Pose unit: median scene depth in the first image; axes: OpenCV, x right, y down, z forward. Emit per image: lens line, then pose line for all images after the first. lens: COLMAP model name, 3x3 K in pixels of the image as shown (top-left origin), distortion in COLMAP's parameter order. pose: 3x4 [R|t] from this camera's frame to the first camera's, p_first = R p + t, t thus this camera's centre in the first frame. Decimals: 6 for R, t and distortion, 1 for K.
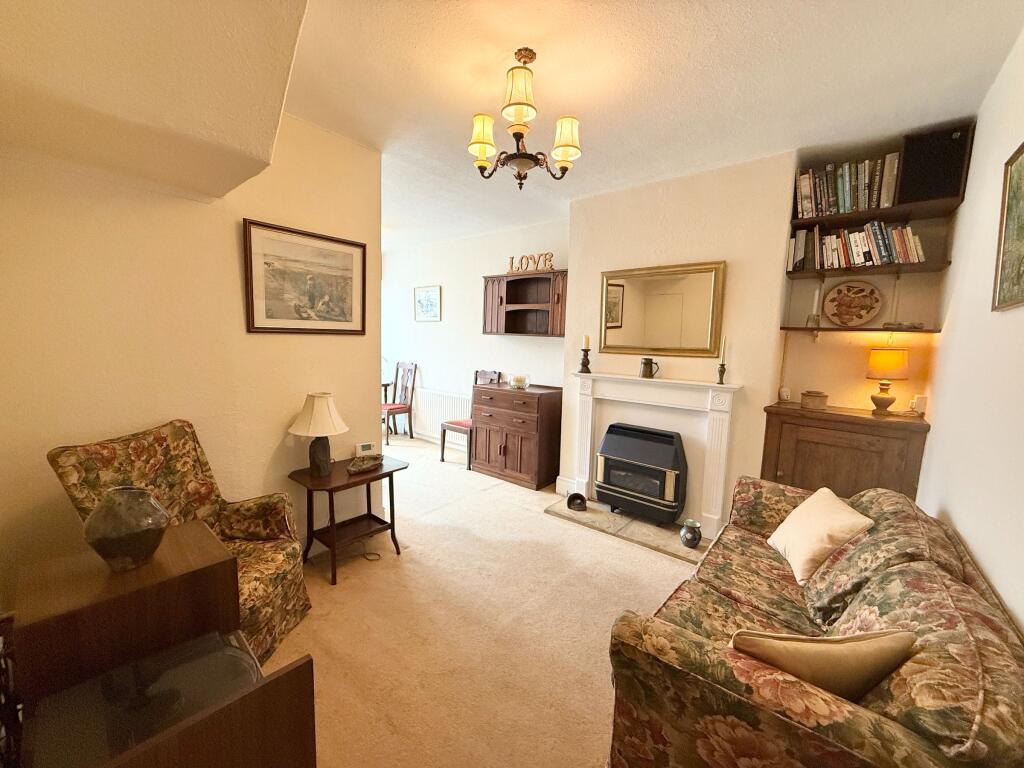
lens RADIAL K [[405.0, 0, 506.8], [0, 405.0, 386.3], [0, 0, 1]] dist [0.000267, 0.000073]
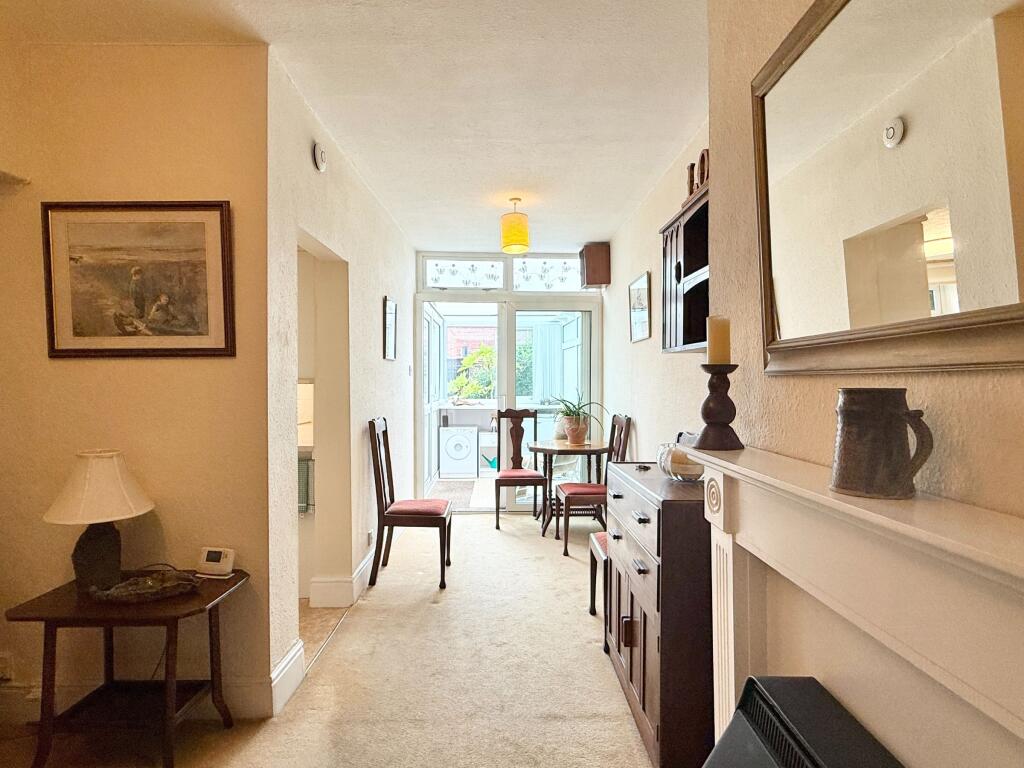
lens RADIAL K [[546.0, 0, 509.6], [0, 546.0, 382.1], [0, 0, 1]] dist [-0.003144, -0.000525]
pose [[0.648746, -0.032476, -0.760312, 0.530298], [-0.068076, 0.992607, -0.100484, -0.041988], [0.757954, 0.116947, 0.641739, 0.865661]]
